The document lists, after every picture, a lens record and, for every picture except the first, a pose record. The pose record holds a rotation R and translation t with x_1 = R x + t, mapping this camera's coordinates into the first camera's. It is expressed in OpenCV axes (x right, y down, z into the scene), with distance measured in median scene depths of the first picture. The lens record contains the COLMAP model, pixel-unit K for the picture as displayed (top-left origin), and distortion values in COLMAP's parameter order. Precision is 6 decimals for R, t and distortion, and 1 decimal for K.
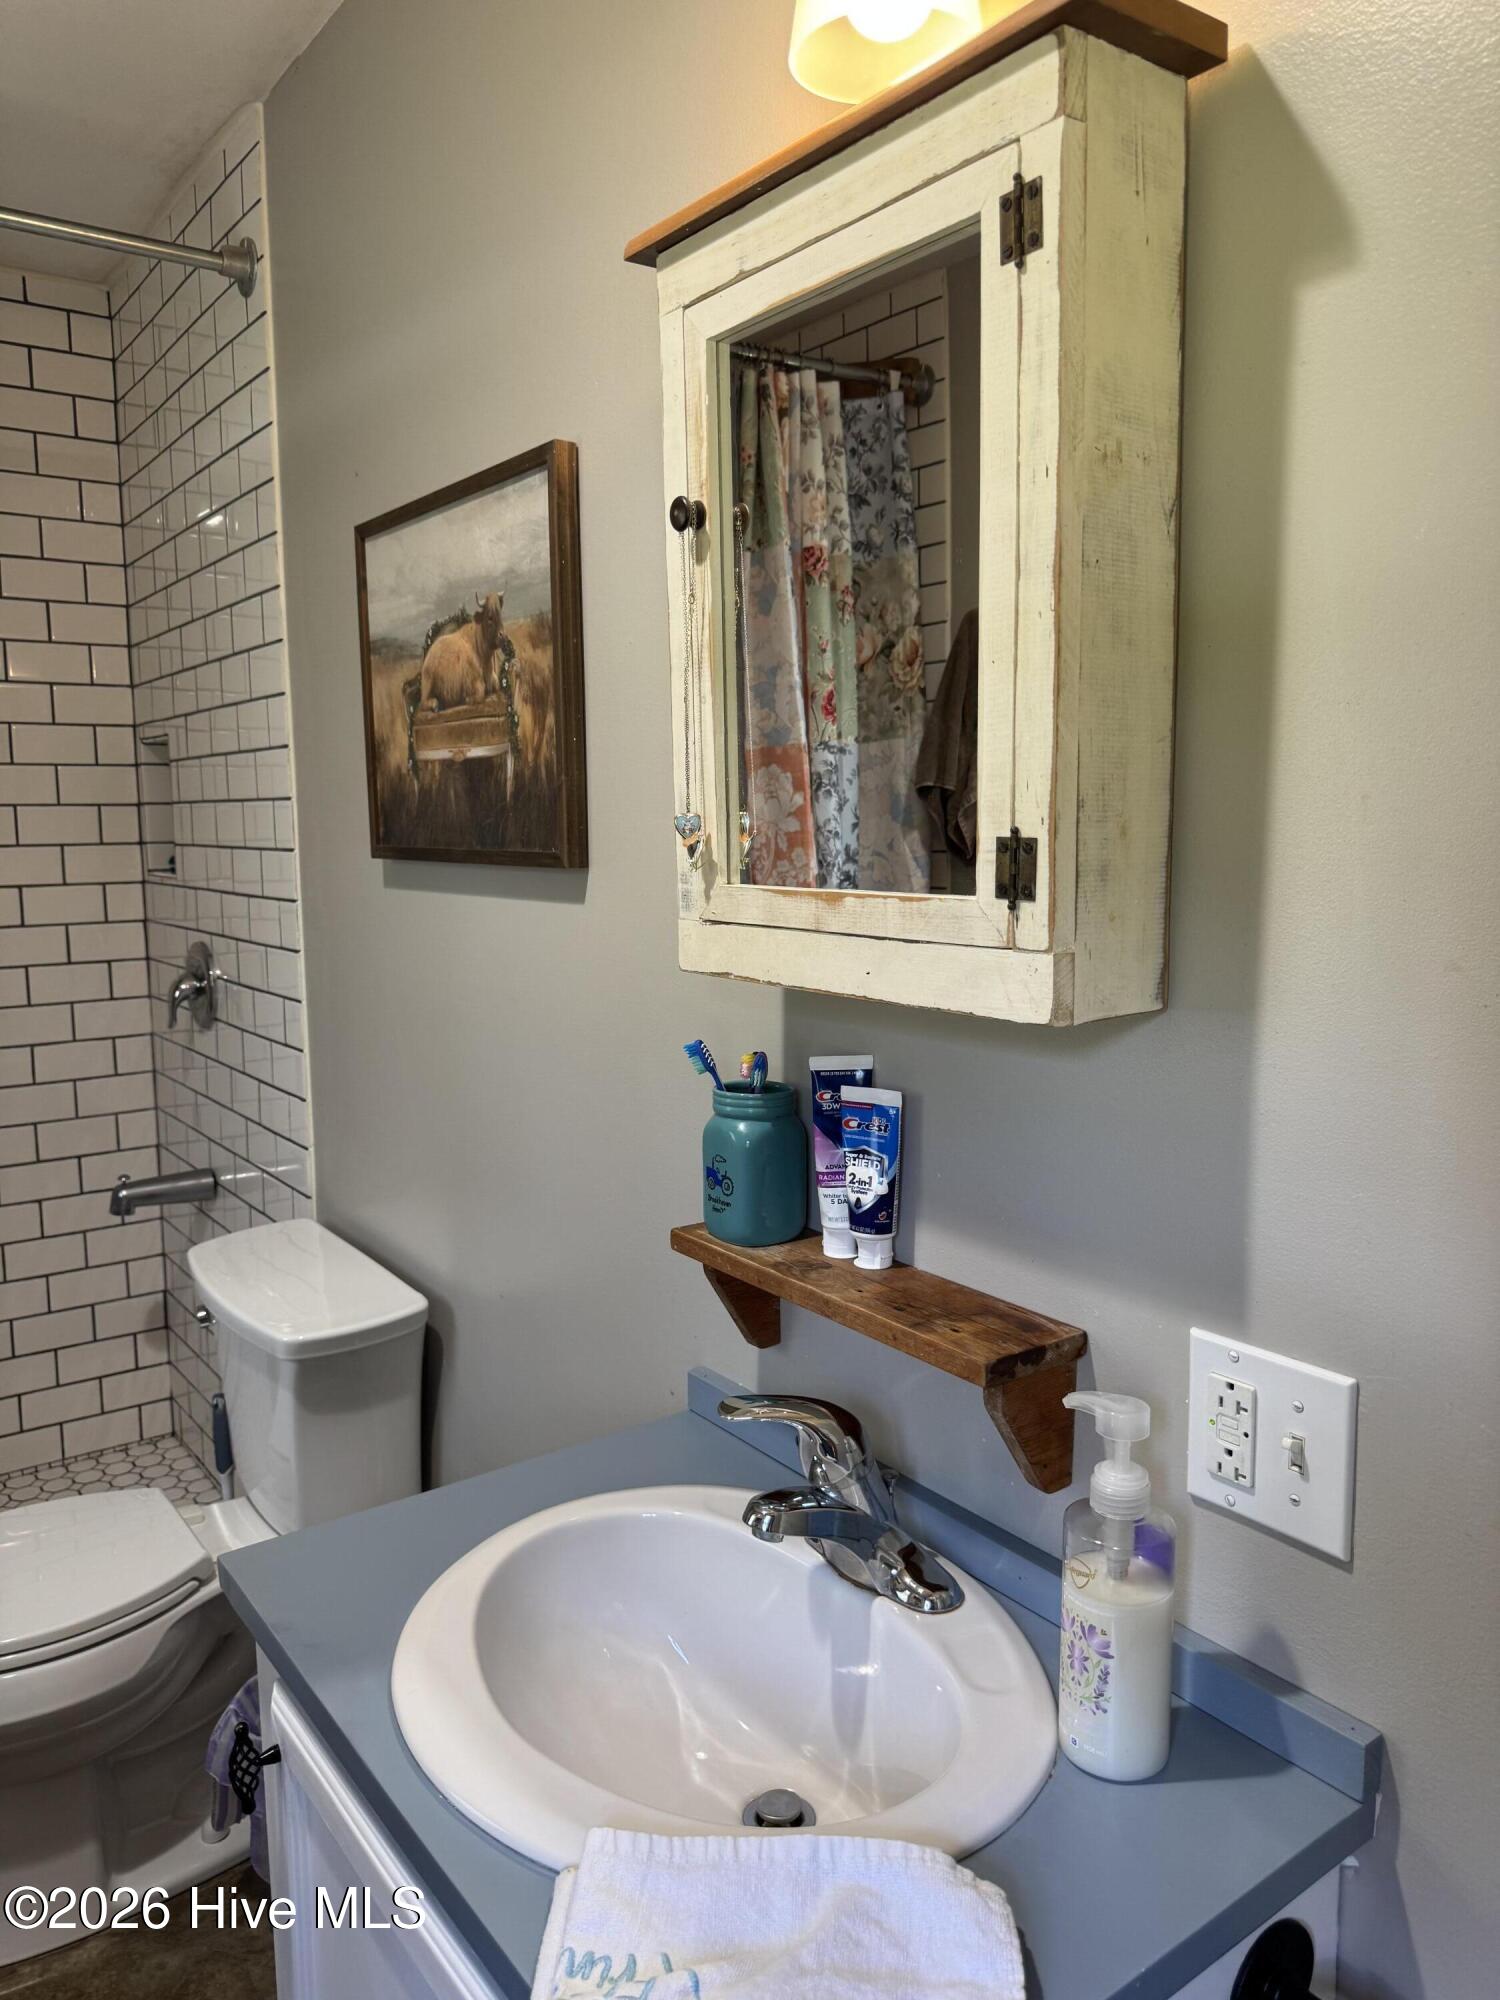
lens RADIAL K [[1422.4, 0, 750.0], [0, 1422.4, 1000.0], [0, 0, 1]] dist [0.030128, -0.060098]
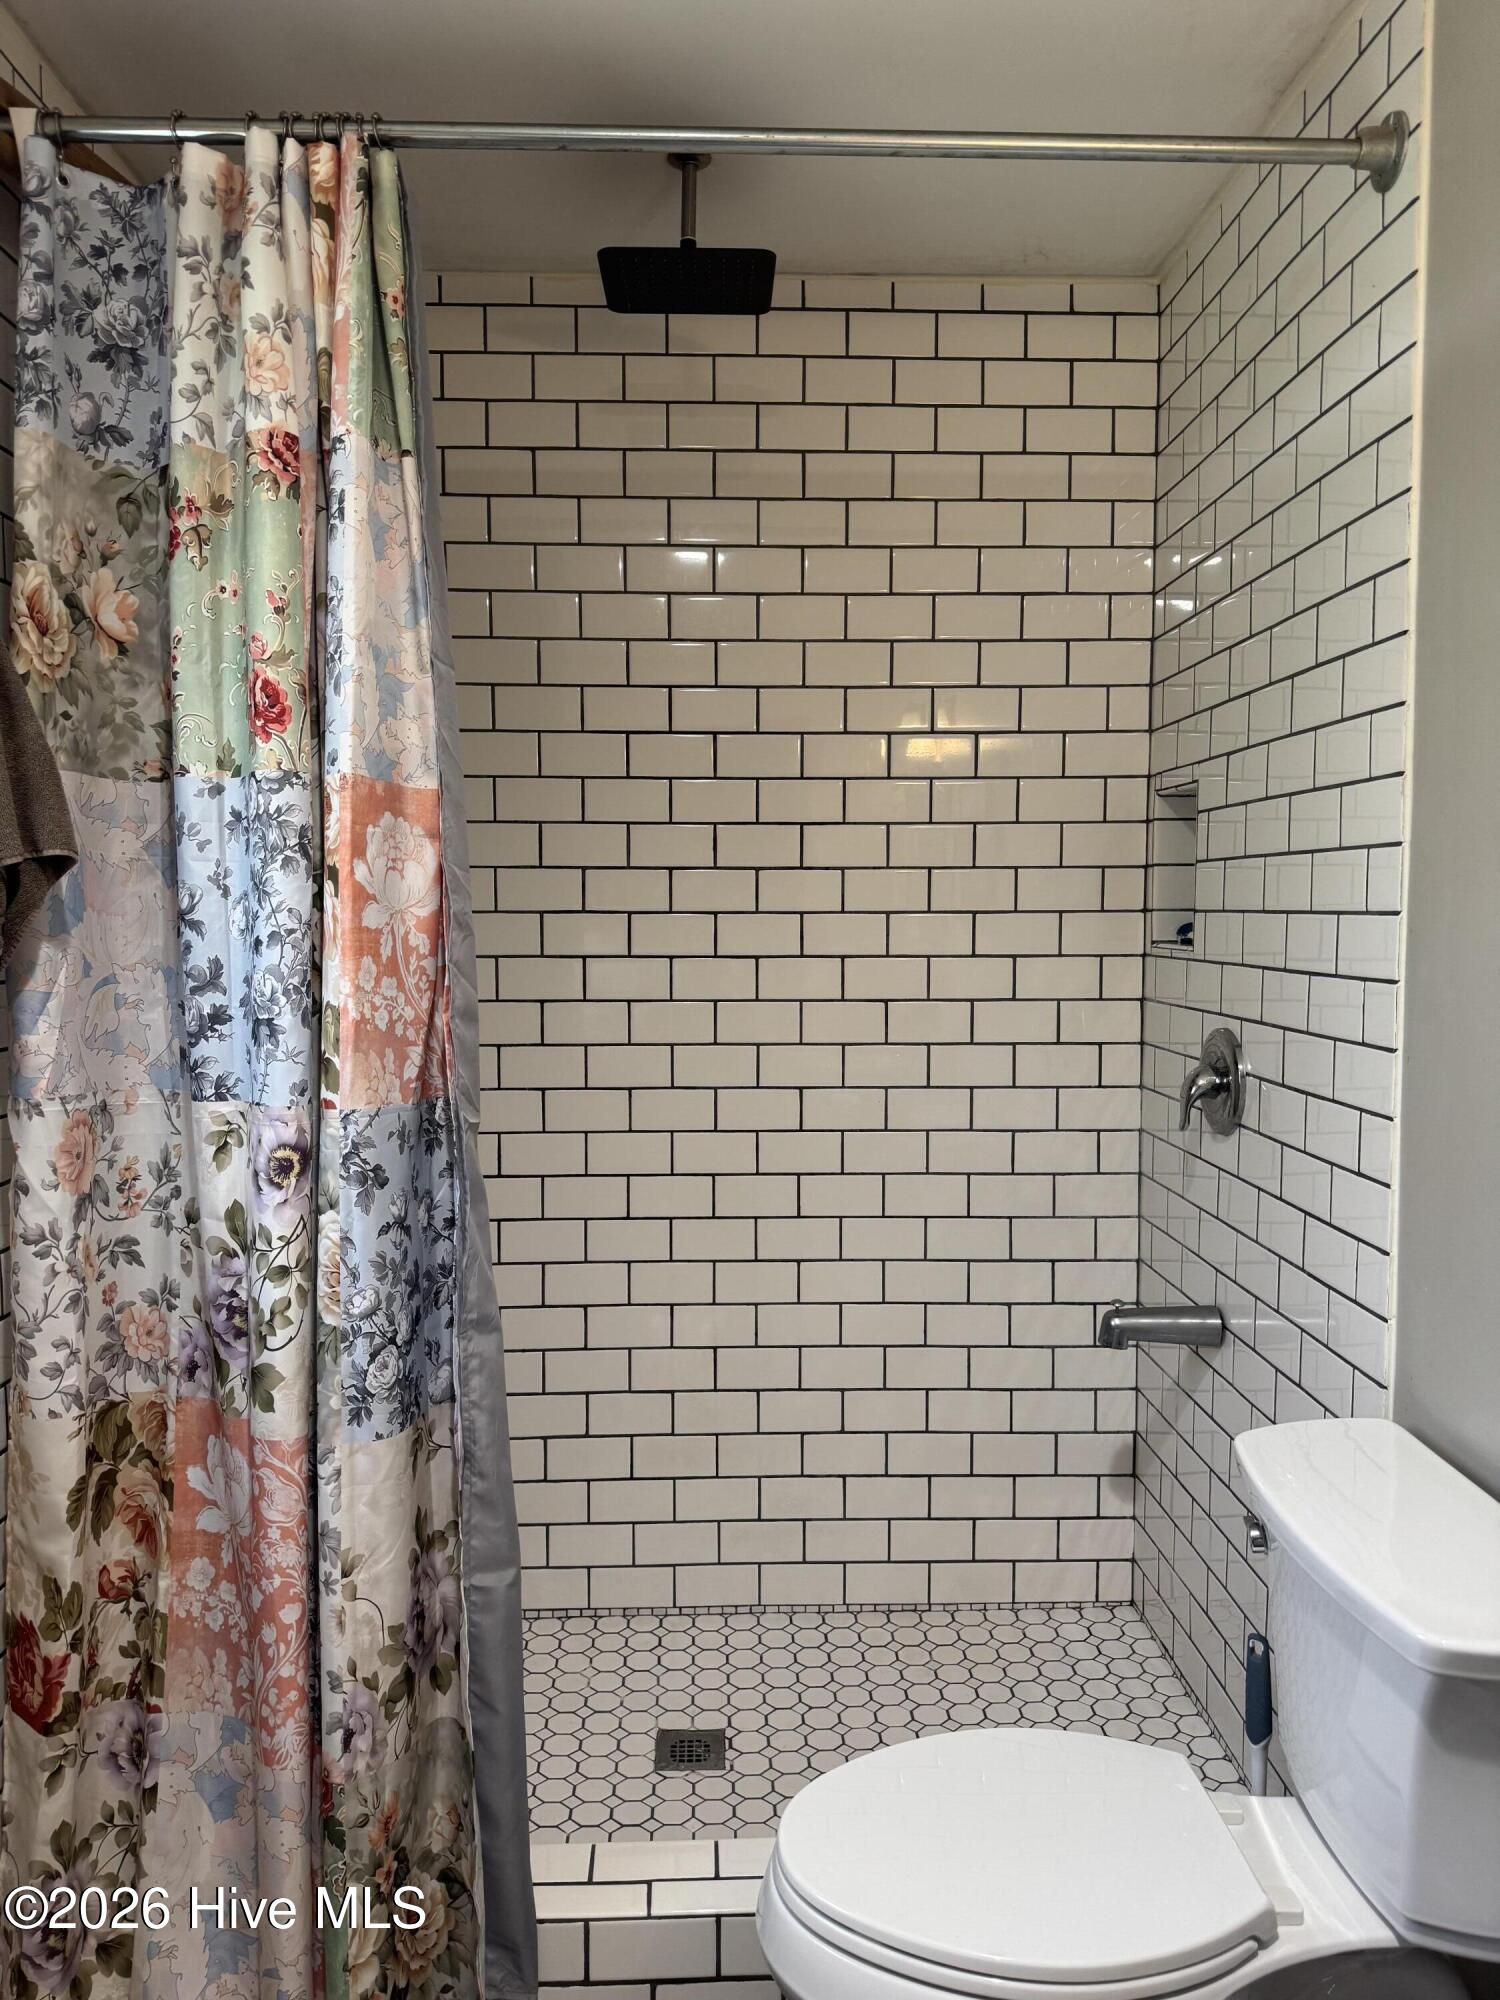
lens RADIAL K [[1422.4, 0, 750.0], [0, 1422.4, 1000.0], [0, 0, 1]] dist [0.030128, -0.060098]
pose [[0.824250, 0.042853, -0.564602, -0.143626], [-0.075657, 0.996526, -0.034814, -0.007586], [0.561149, 0.071412, 0.824629, 0.165328]]
